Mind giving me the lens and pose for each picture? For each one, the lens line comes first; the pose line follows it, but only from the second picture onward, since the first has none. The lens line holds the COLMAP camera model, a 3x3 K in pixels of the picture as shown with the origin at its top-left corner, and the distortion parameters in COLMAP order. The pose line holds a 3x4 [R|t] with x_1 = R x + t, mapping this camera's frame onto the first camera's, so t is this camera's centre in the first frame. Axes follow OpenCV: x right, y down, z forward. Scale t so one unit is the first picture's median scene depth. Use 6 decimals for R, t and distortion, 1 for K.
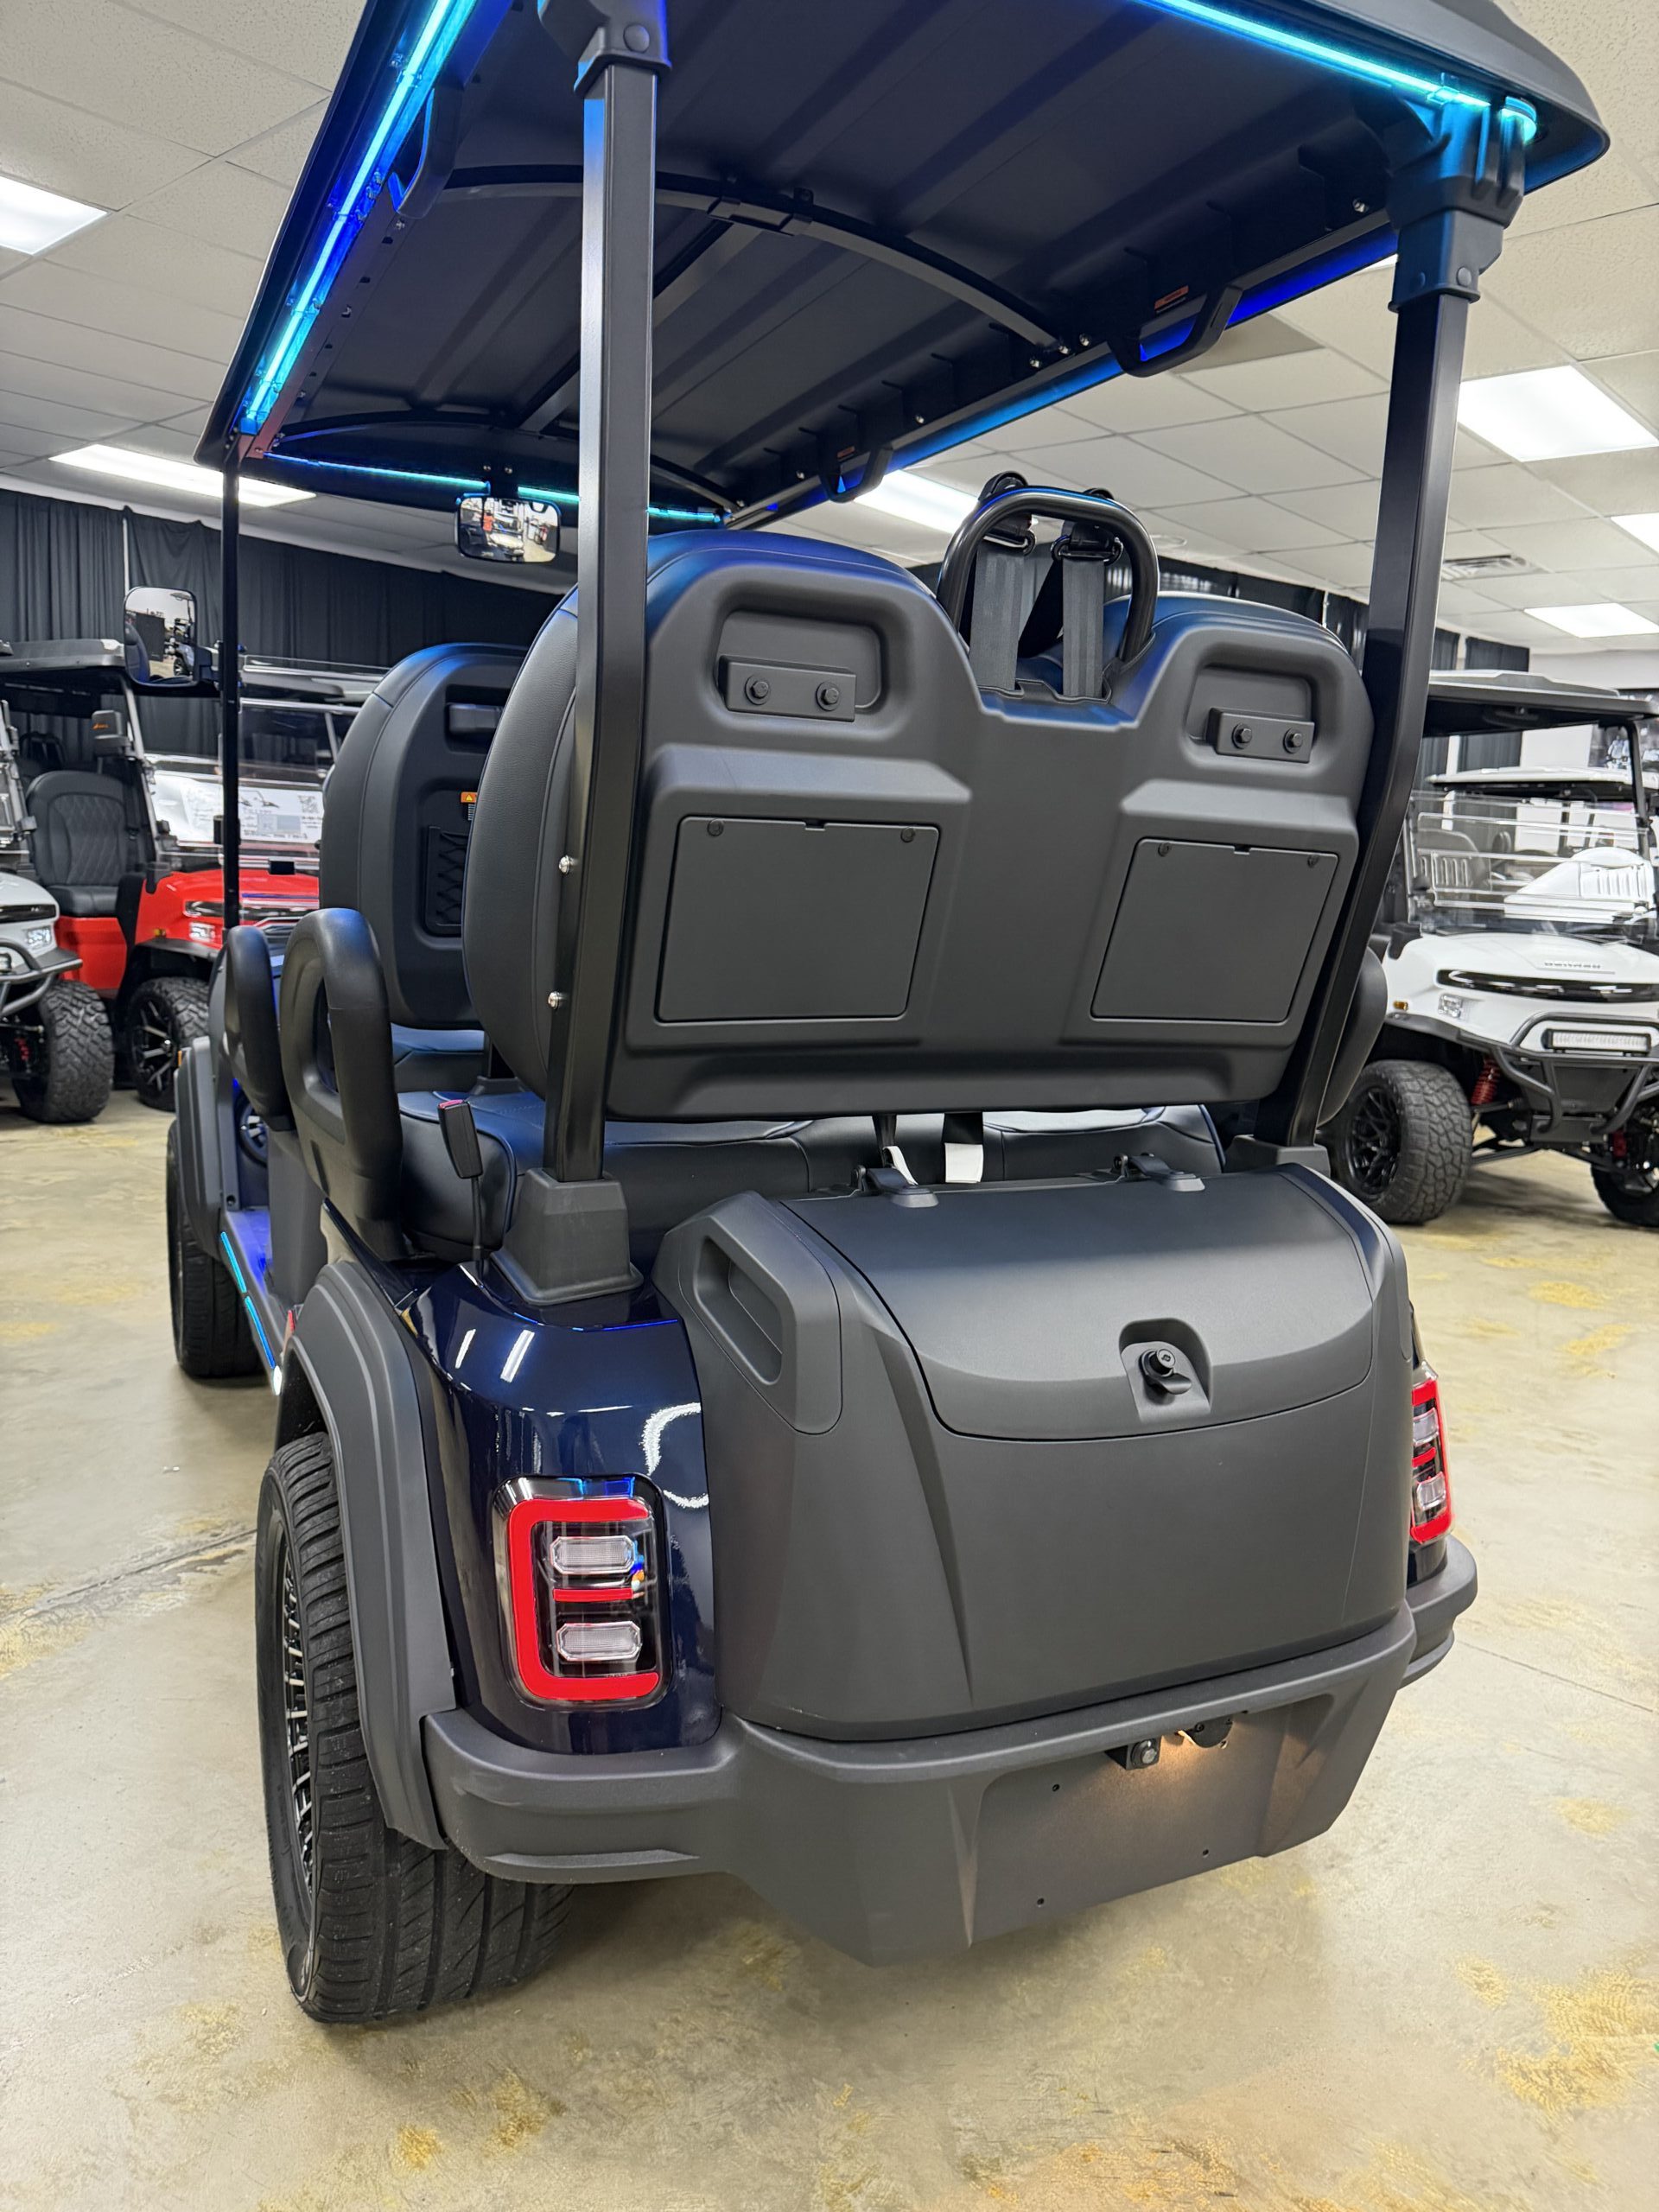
lens RADIAL K [[1587.3, 0, 829.5], [0, 1587.3, 1106.0], [0, 0, 1]] dist [-0.028103, 0.004730]
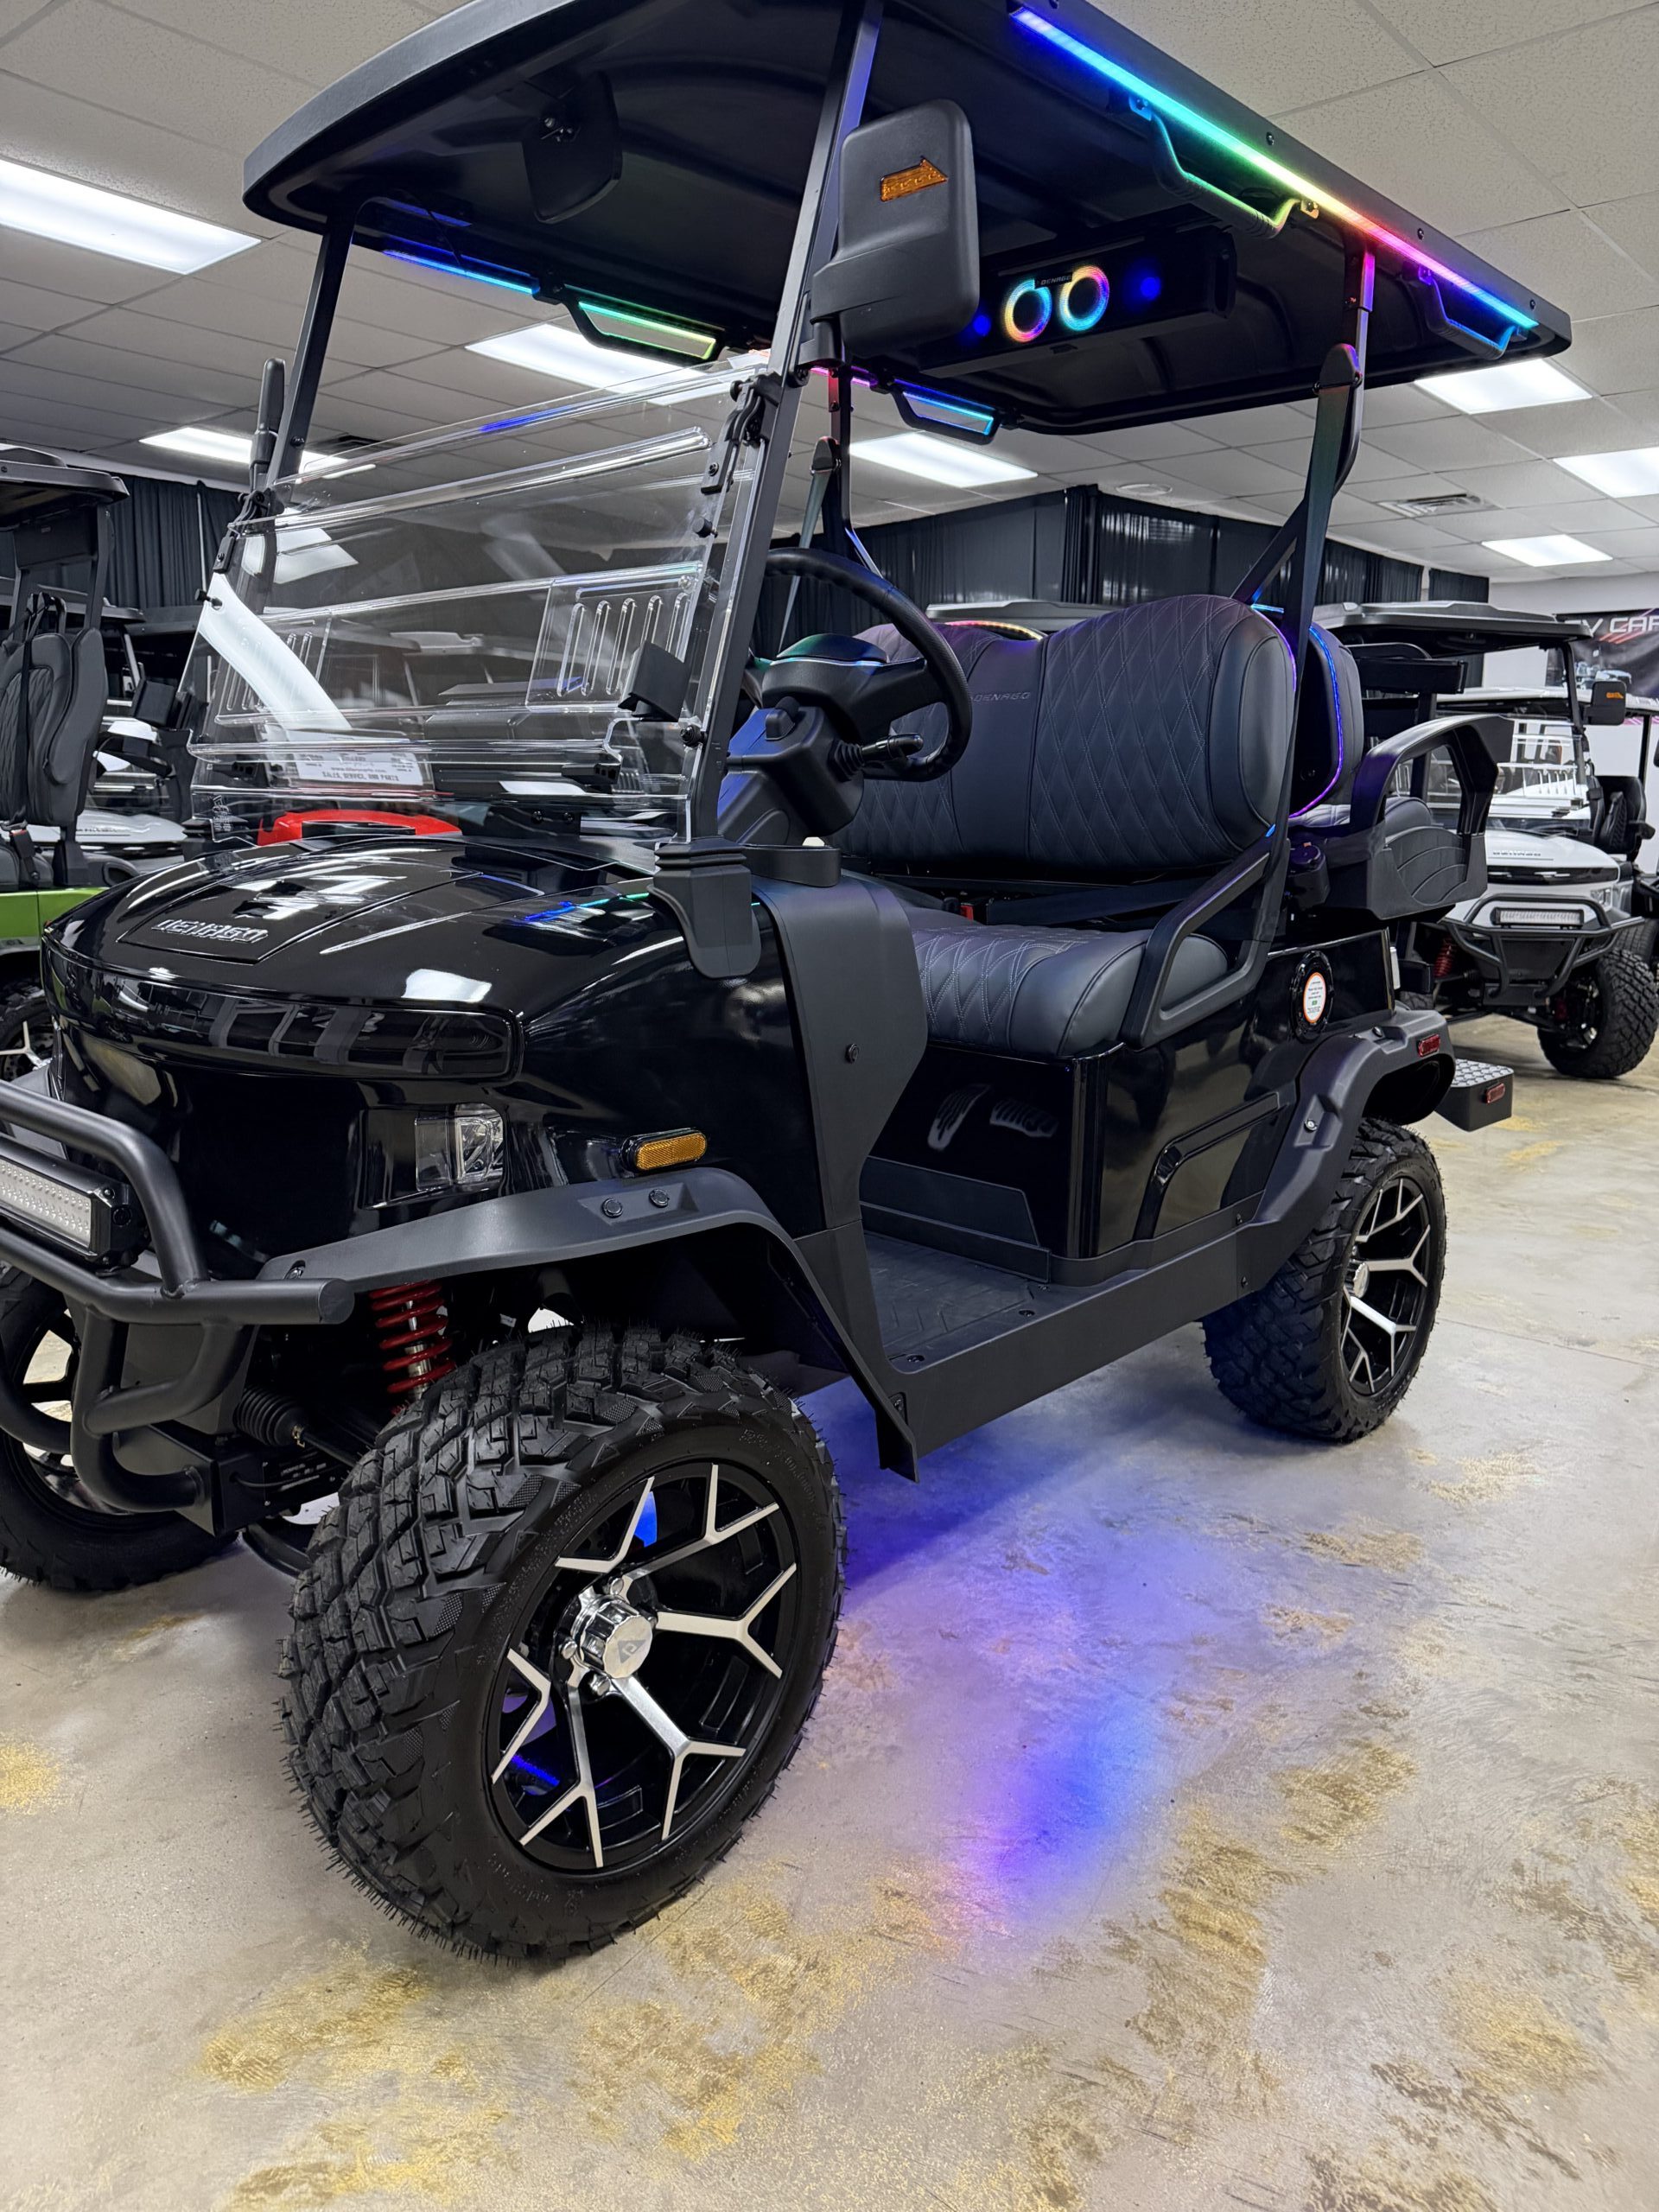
lens RADIAL K [[1581.6, 0, 829.5], [0, 1581.6, 1106.0], [0, 0, 1]] dist [-0.026866, -0.004466]
pose [[0.999536, -0.029500, 0.007652, -0.049036], [0.029223, 0.998992, 0.034066, 0.039983], [-0.008649, -0.033826, 0.999390, -0.155189]]
